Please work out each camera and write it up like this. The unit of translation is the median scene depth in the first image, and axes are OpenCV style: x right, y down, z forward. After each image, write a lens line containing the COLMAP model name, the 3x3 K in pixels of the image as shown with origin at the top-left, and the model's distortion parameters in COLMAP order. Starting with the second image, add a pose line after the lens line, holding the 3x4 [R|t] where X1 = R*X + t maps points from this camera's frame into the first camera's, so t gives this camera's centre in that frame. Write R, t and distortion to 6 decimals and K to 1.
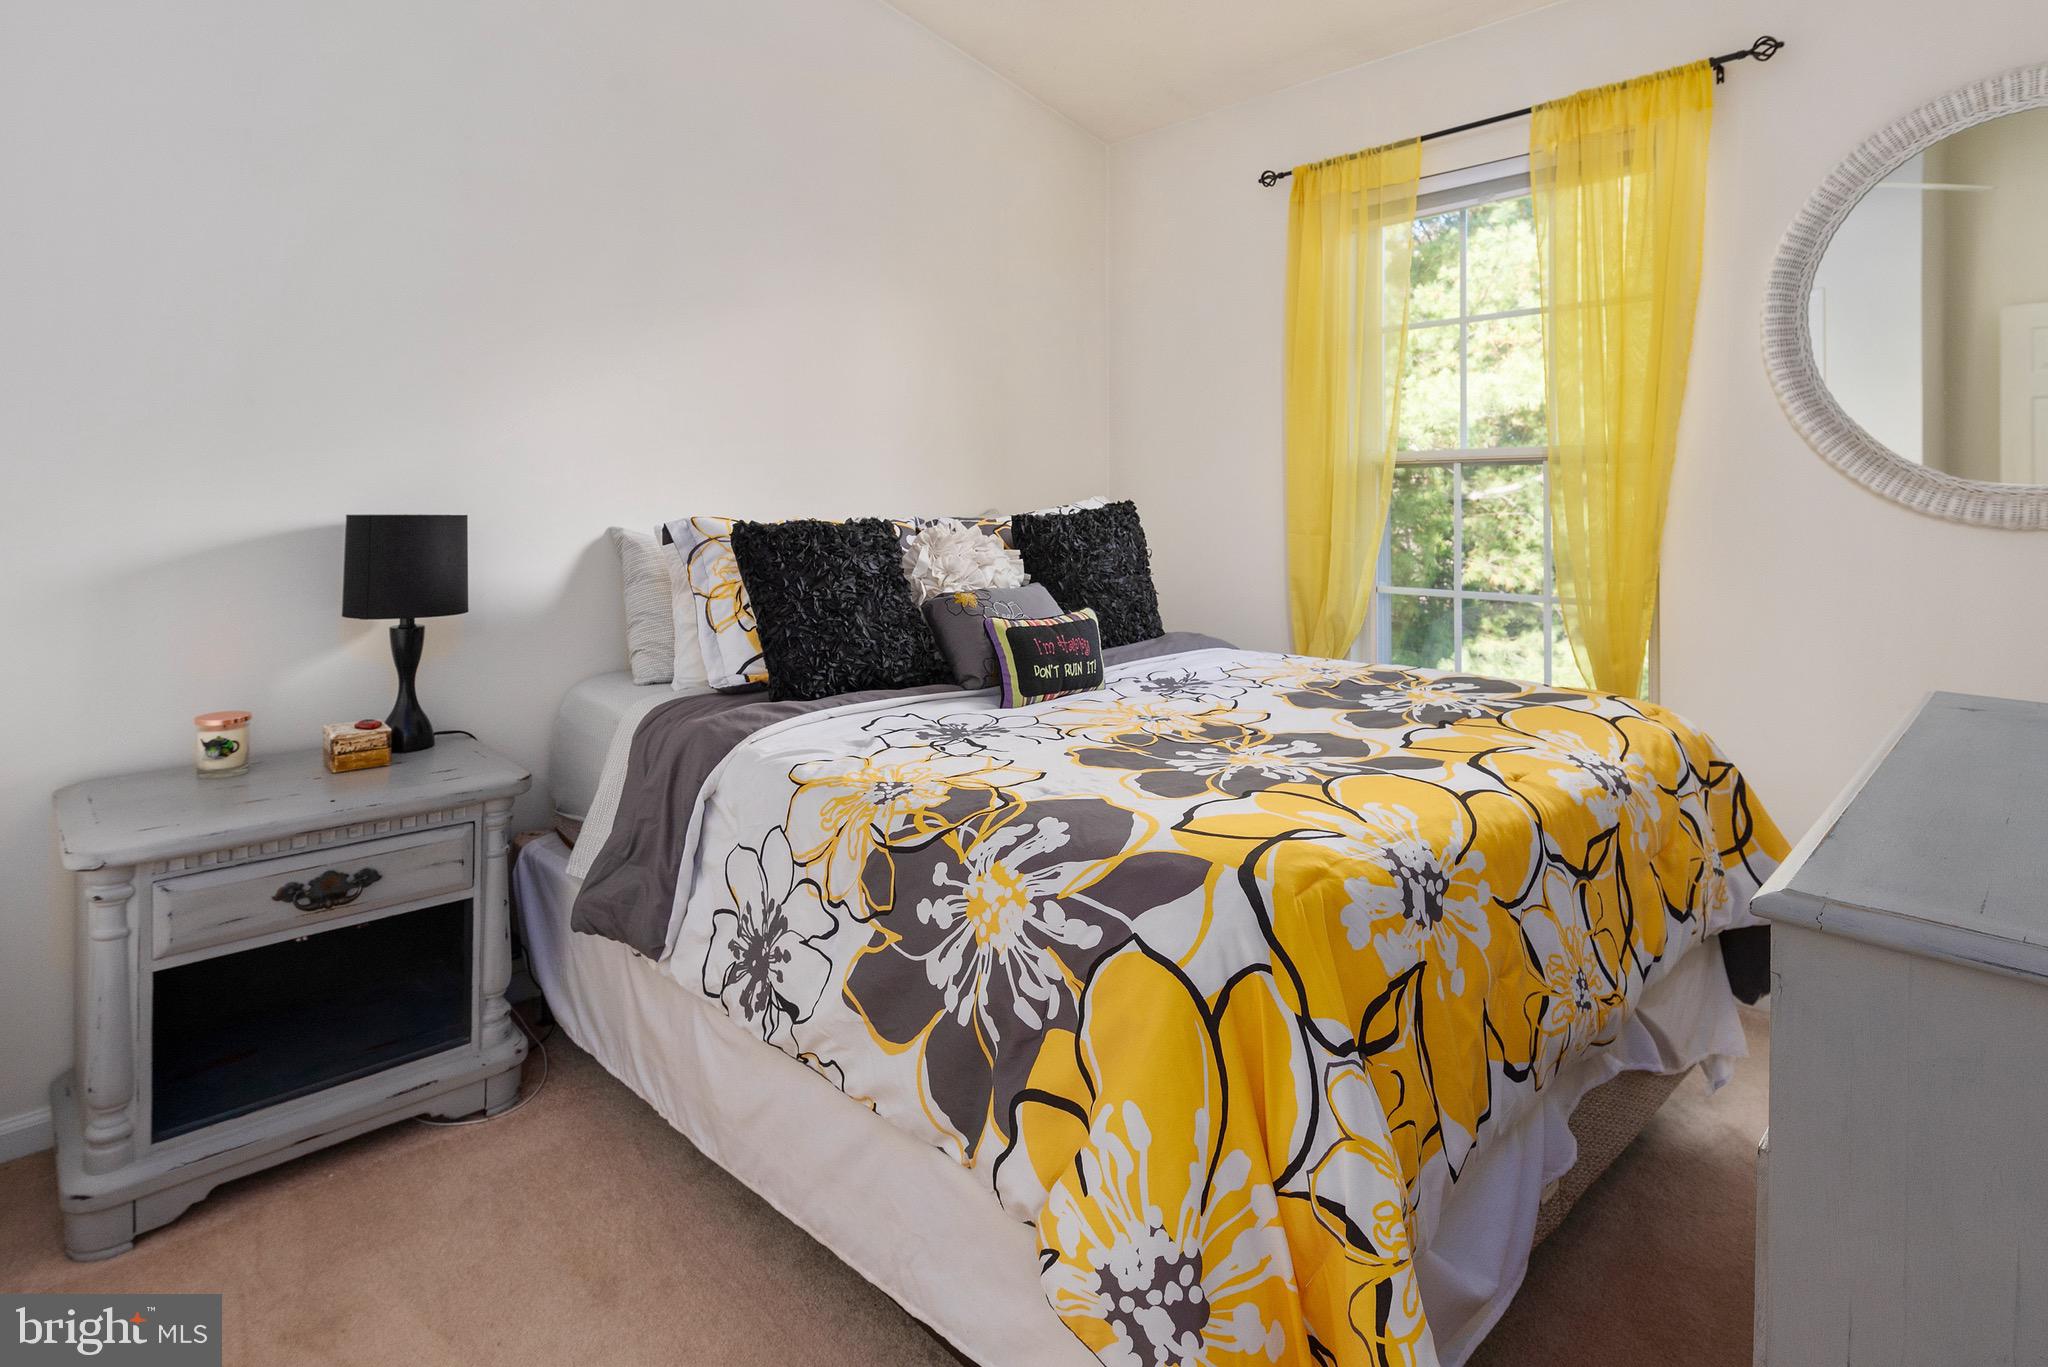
lens RADIAL K [[1076.5, 0, 1022.8], [0, 1076.5, 528.4], [0, 0, 1]] dist [0.001482, -0.000654]
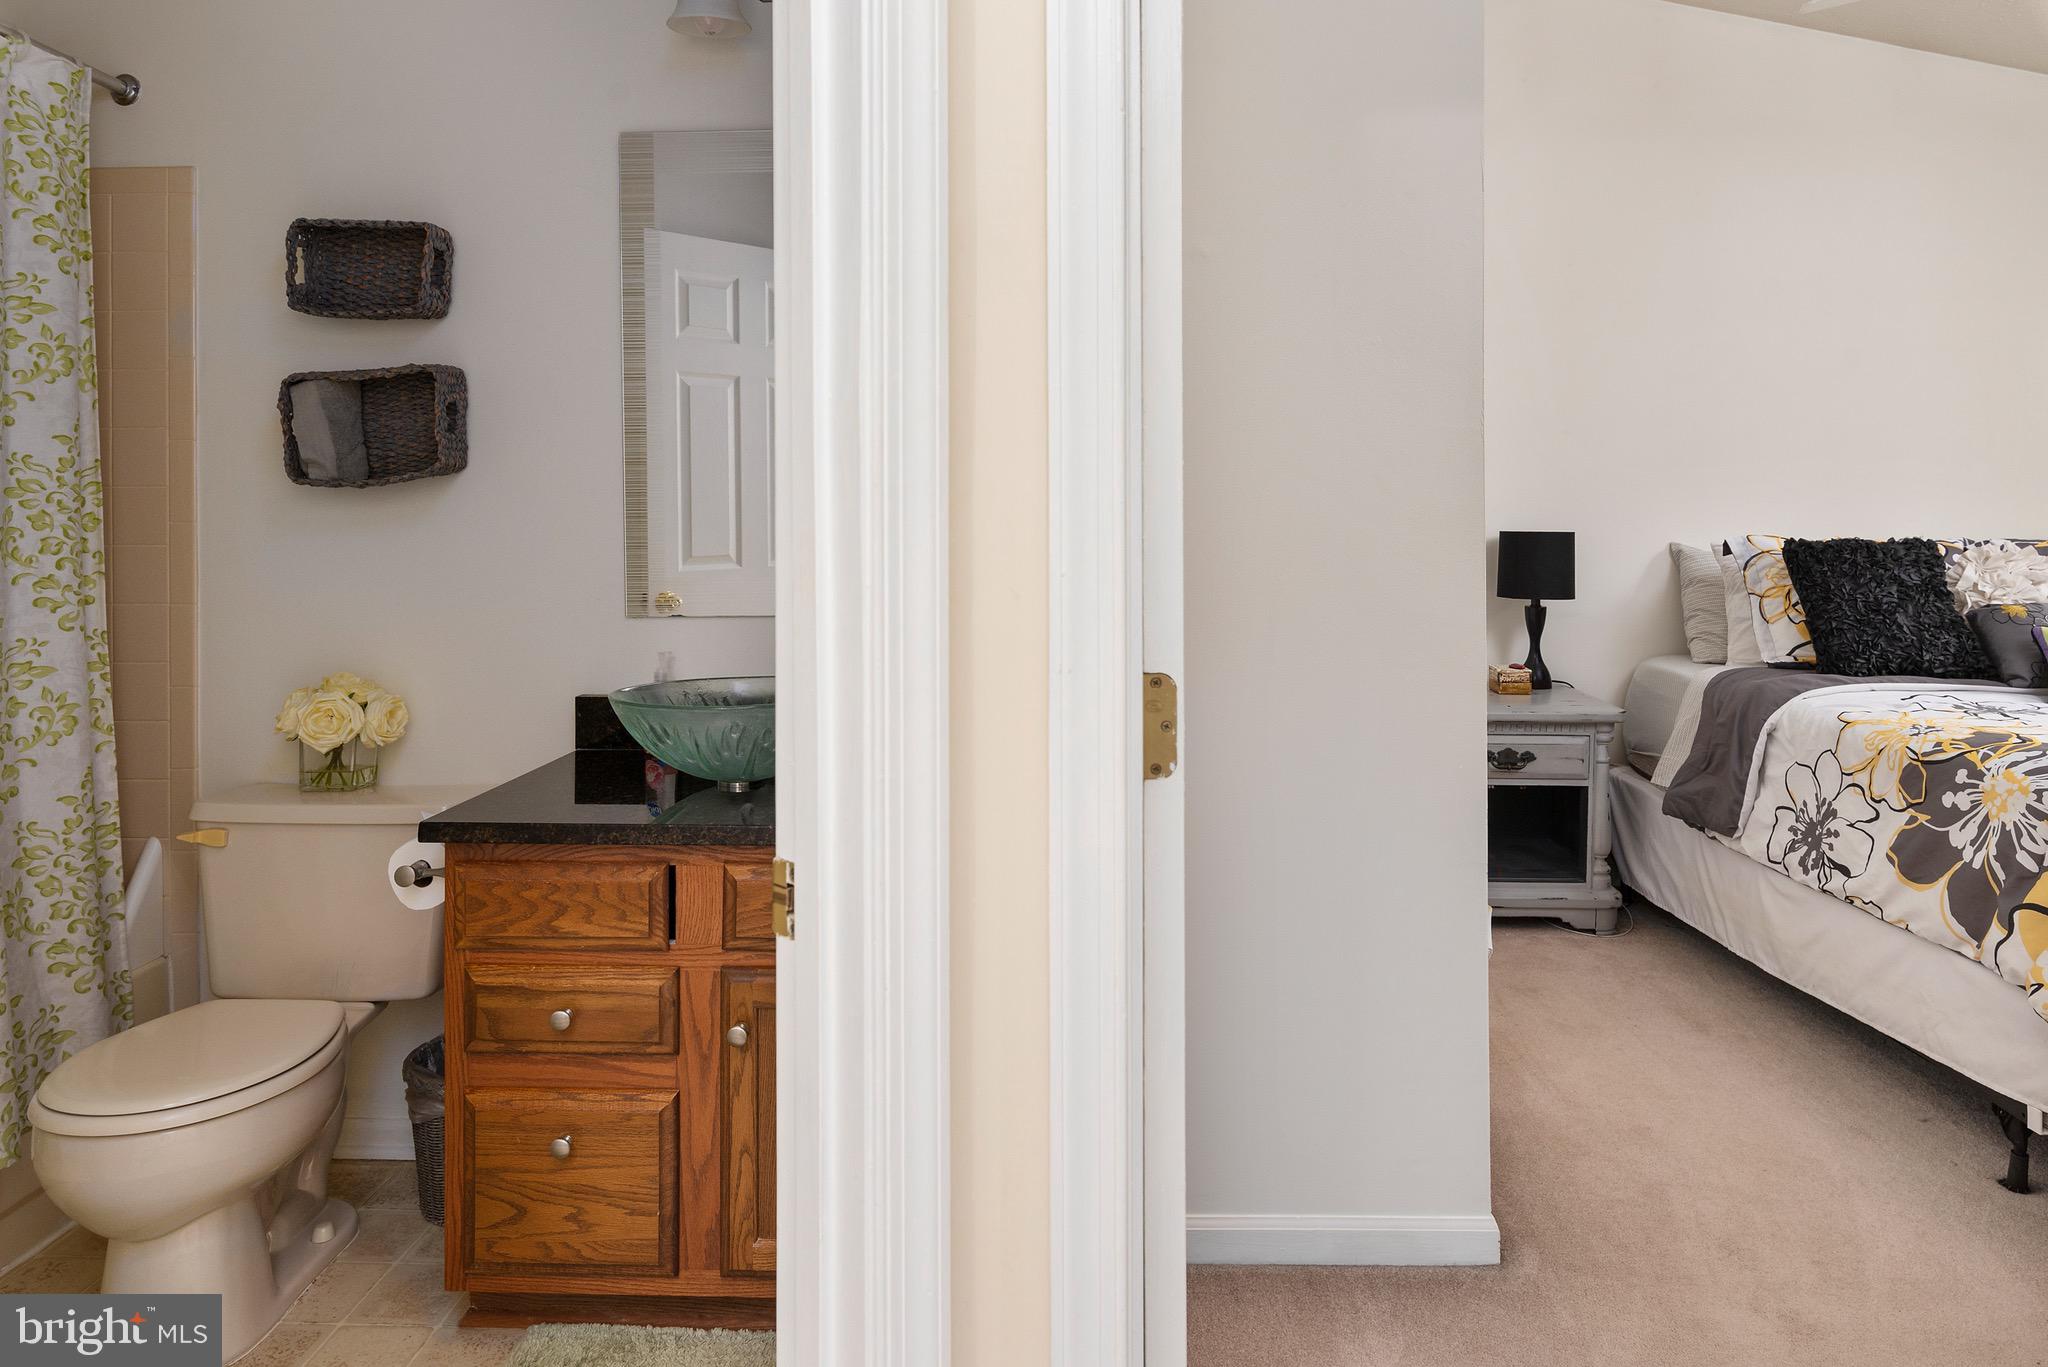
lens RADIAL K [[1183.8, 0, 1034.0], [0, 1183.8, 514.2], [0, 0, 1]] dist [0.000547, -0.011936]
pose [[0.702195, -0.004138, -0.711973, 0.149500], [-0.019678, 0.999488, -0.025217, 0.023135], [0.711713, 0.031717, 0.701754, -0.864063]]
